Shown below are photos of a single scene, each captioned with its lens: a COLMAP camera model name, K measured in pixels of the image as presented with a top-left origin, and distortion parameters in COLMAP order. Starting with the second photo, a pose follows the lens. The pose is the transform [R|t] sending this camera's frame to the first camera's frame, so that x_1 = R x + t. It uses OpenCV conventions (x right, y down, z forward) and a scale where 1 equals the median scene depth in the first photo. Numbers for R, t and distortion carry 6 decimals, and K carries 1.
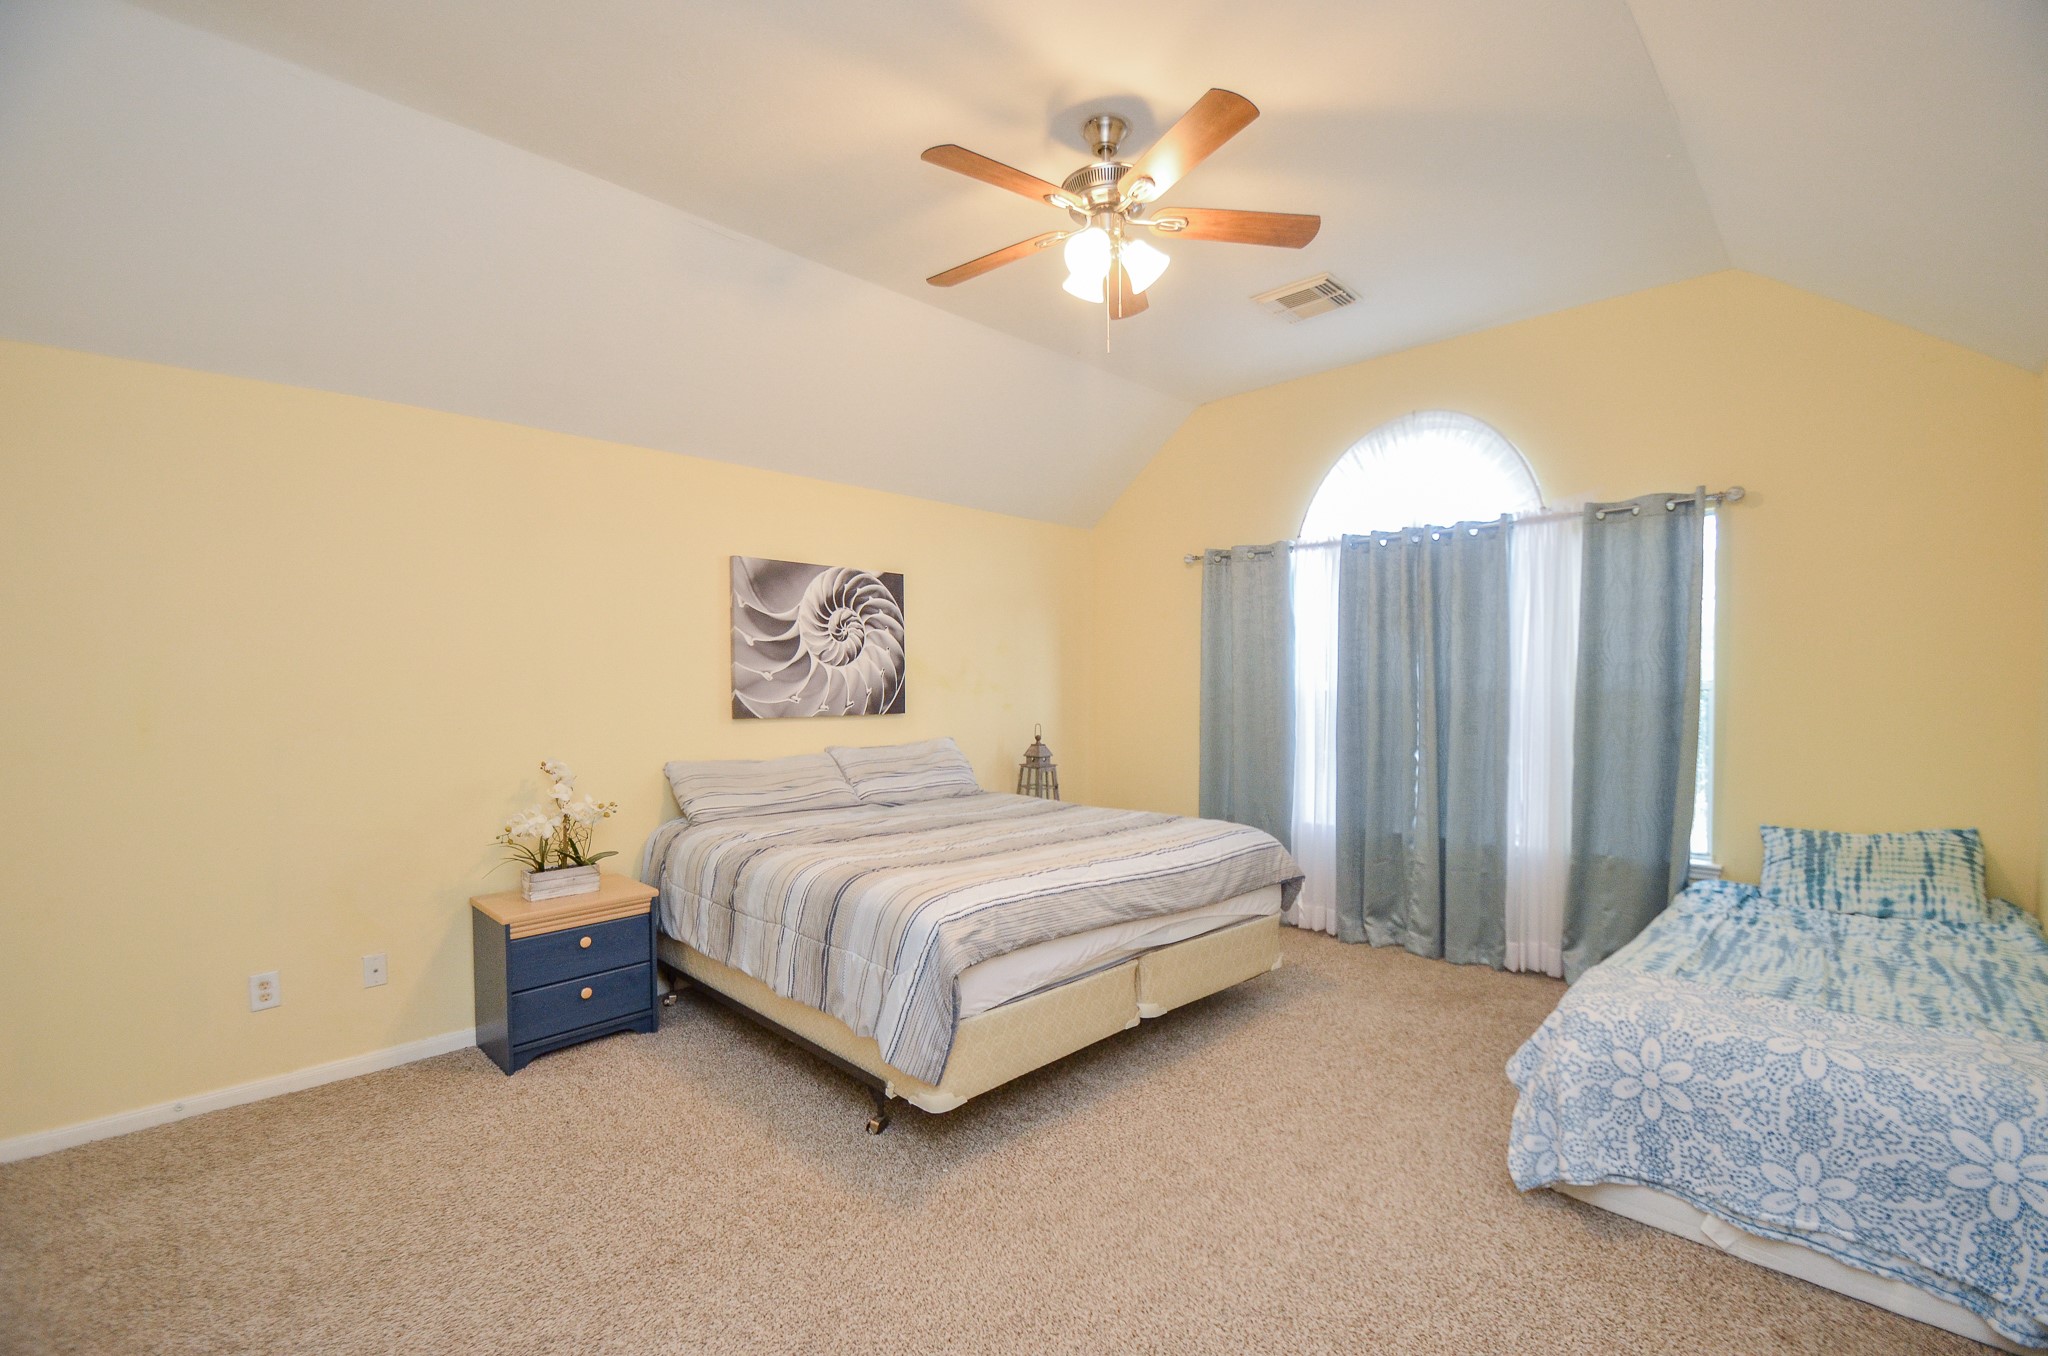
lens RADIAL K [[898.3, 0, 1016.7], [0, 898.3, 709.5], [0, 0, 1]] dist [0.003131, -0.012207]
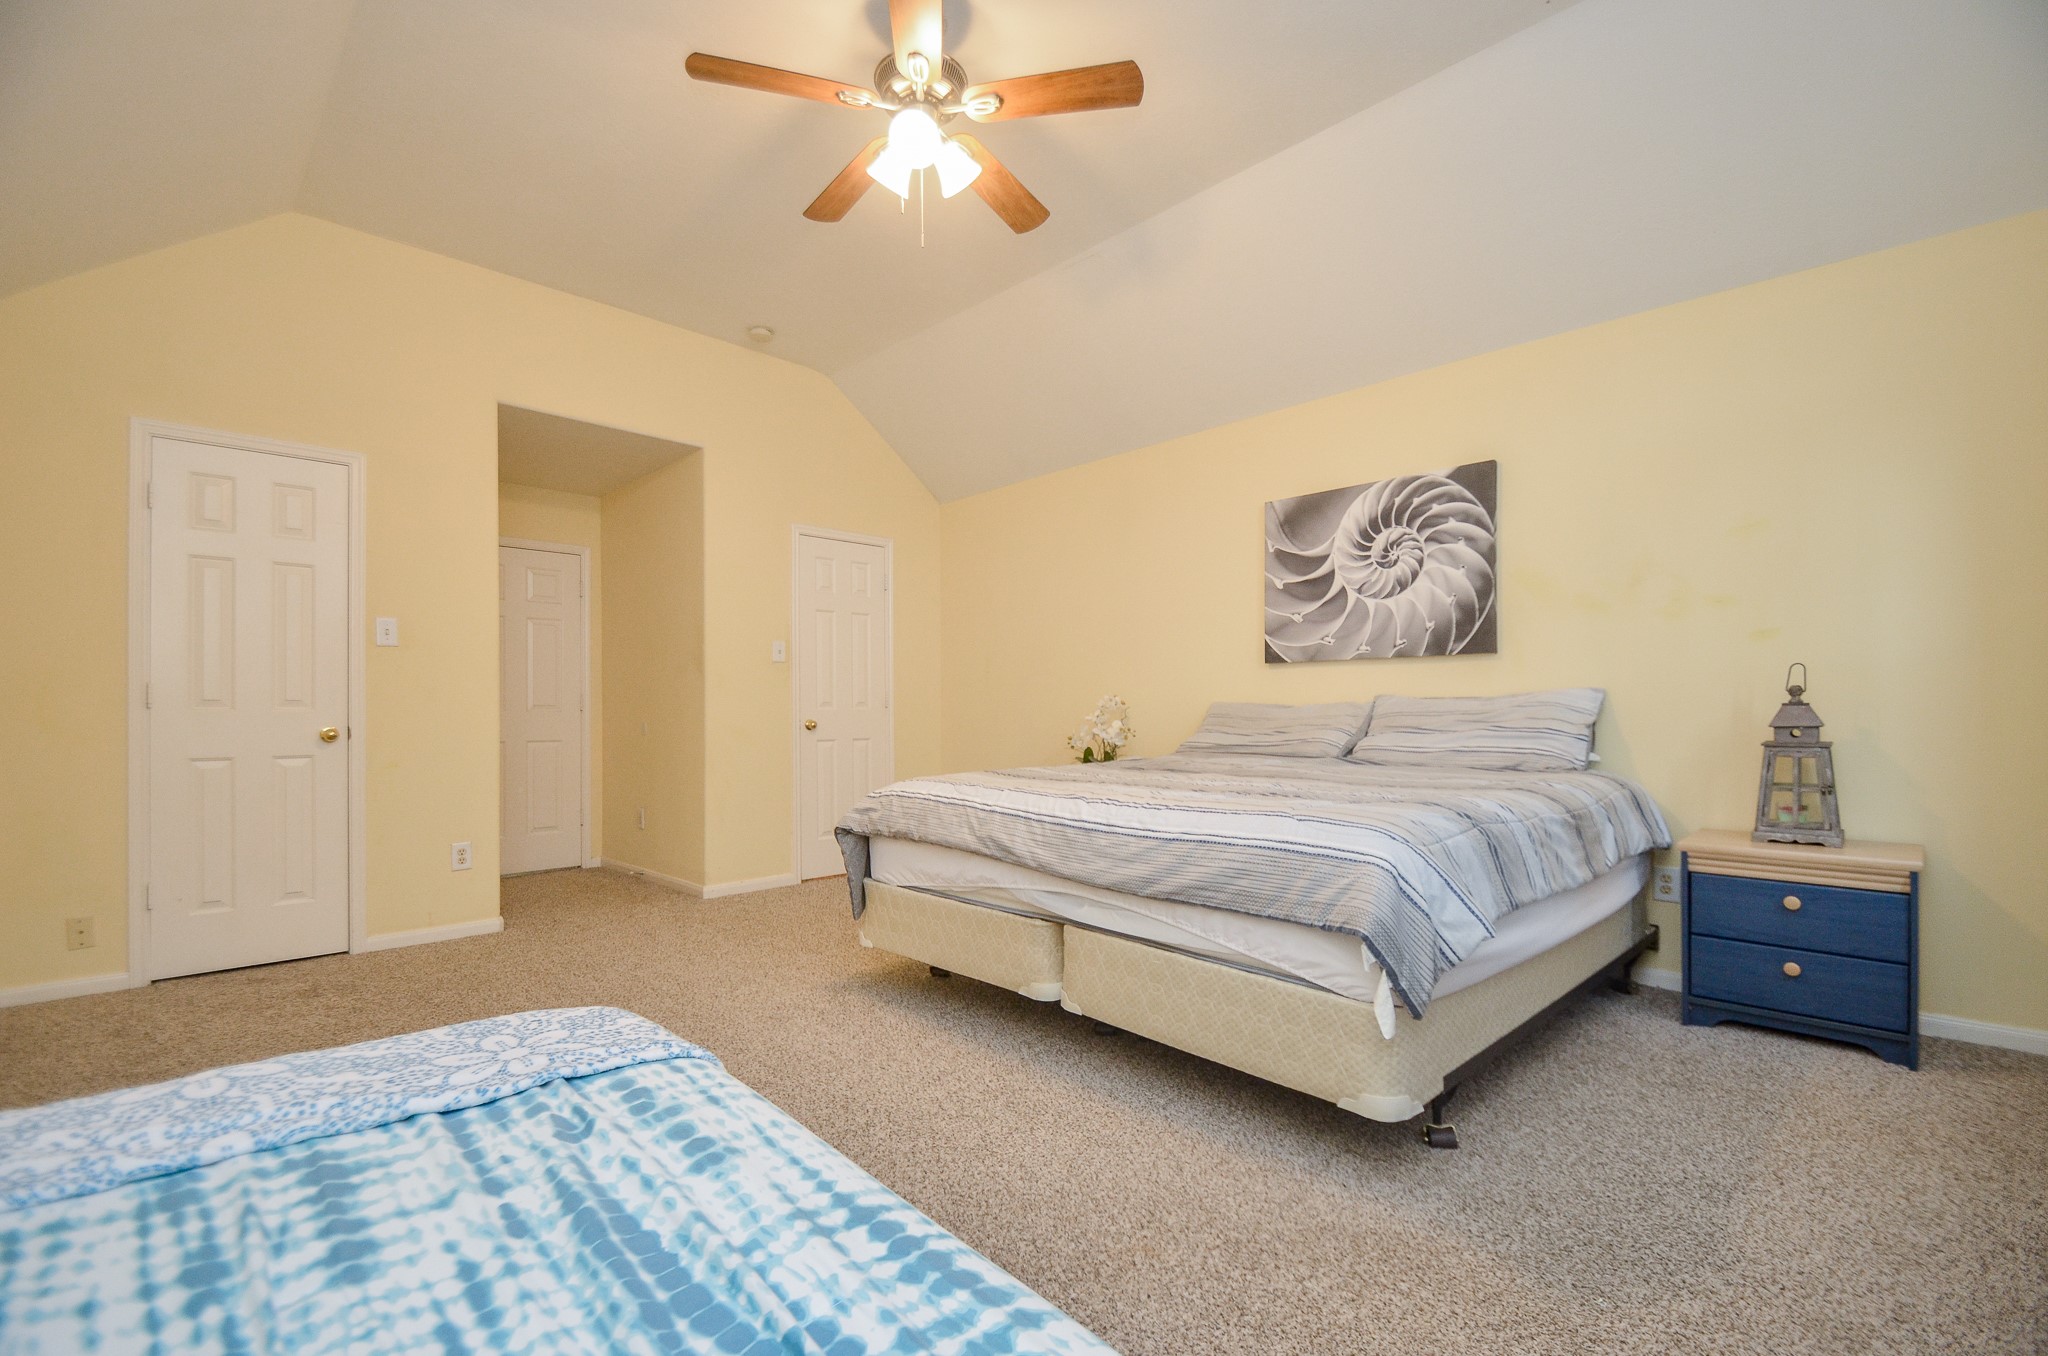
lens RADIAL K [[898.3, 0, 1016.7], [0, 898.3, 709.5], [0, 0, 1]] dist [0.003131, -0.012207]
pose [[-0.022248, 0.003026, -0.999748, 0.645701], [-0.019877, 0.999796, 0.003469, 0.058892], [0.999555, 0.019949, -0.022183, 0.680141]]
